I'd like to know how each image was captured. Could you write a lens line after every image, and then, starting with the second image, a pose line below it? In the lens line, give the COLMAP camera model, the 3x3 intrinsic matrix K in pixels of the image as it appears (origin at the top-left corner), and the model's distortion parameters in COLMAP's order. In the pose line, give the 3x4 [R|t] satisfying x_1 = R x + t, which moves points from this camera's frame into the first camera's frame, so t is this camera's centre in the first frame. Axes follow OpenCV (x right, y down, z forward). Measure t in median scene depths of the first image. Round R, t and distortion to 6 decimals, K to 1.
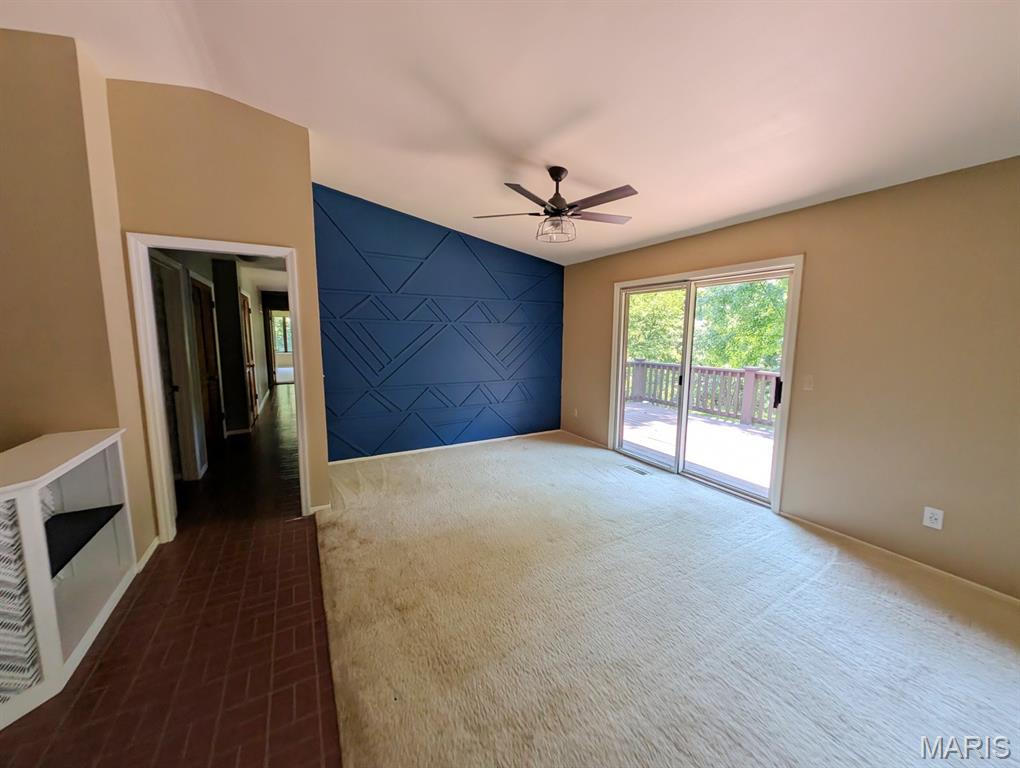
lens RADIAL K [[382.5, 0, 522.4], [0, 382.5, 385.5], [0, 0, 1]] dist [-0.001153, -0.000146]
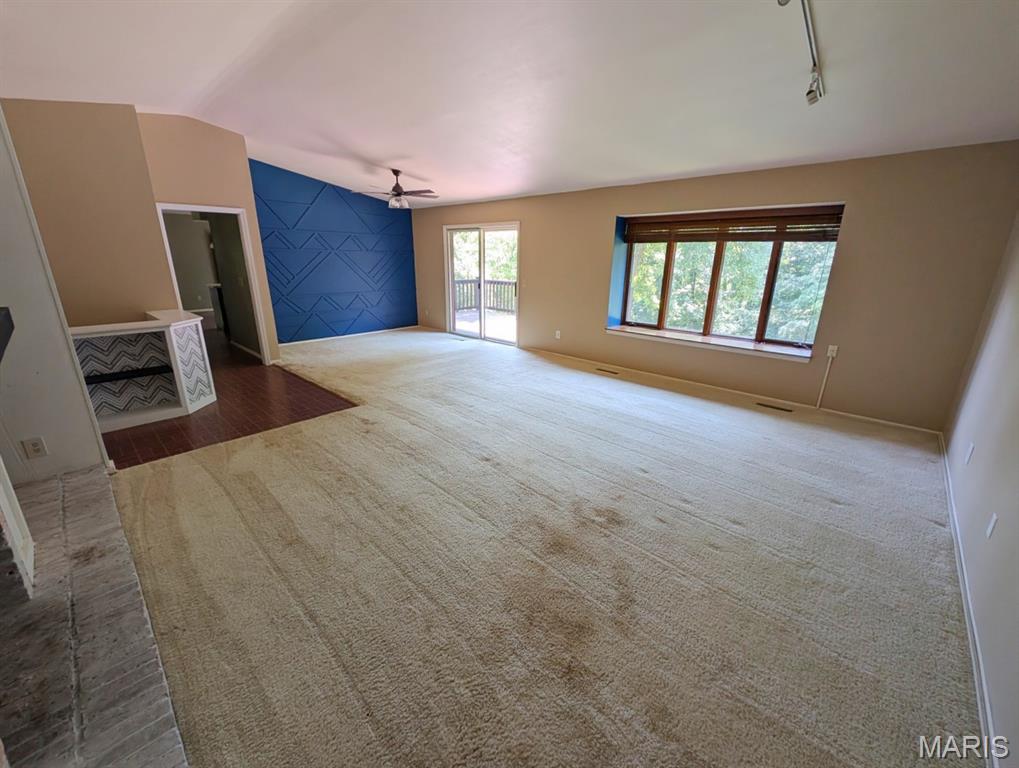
lens RADIAL K [[402.5, 0, 509.5], [0, 402.5, 384.0], [0, 0, 1]] dist [0.009866, -0.000352]
pose [[0.959754, -0.083077, 0.268273, 0.002702], [0.034631, 0.982964, 0.180505, 0.091245], [-0.278698, -0.163949, 0.946281, -0.815746]]
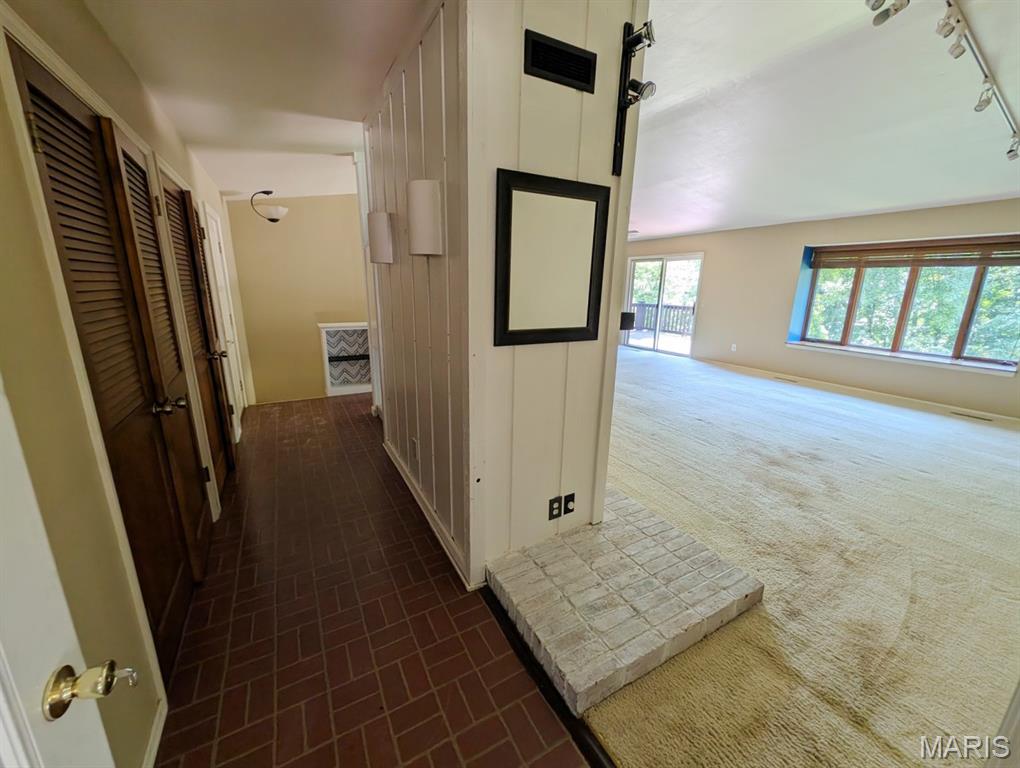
lens RADIAL K [[388.8, 0, 507.1], [0, 388.8, 385.4], [0, 0, 1]] dist [-0.001885, -0.002526]
pose [[0.999068, 0.014306, -0.040712, -0.297273], [-0.009302, 0.992664, 0.120547, 0.154430], [0.042138, -0.120056, 0.991872, -1.119628]]
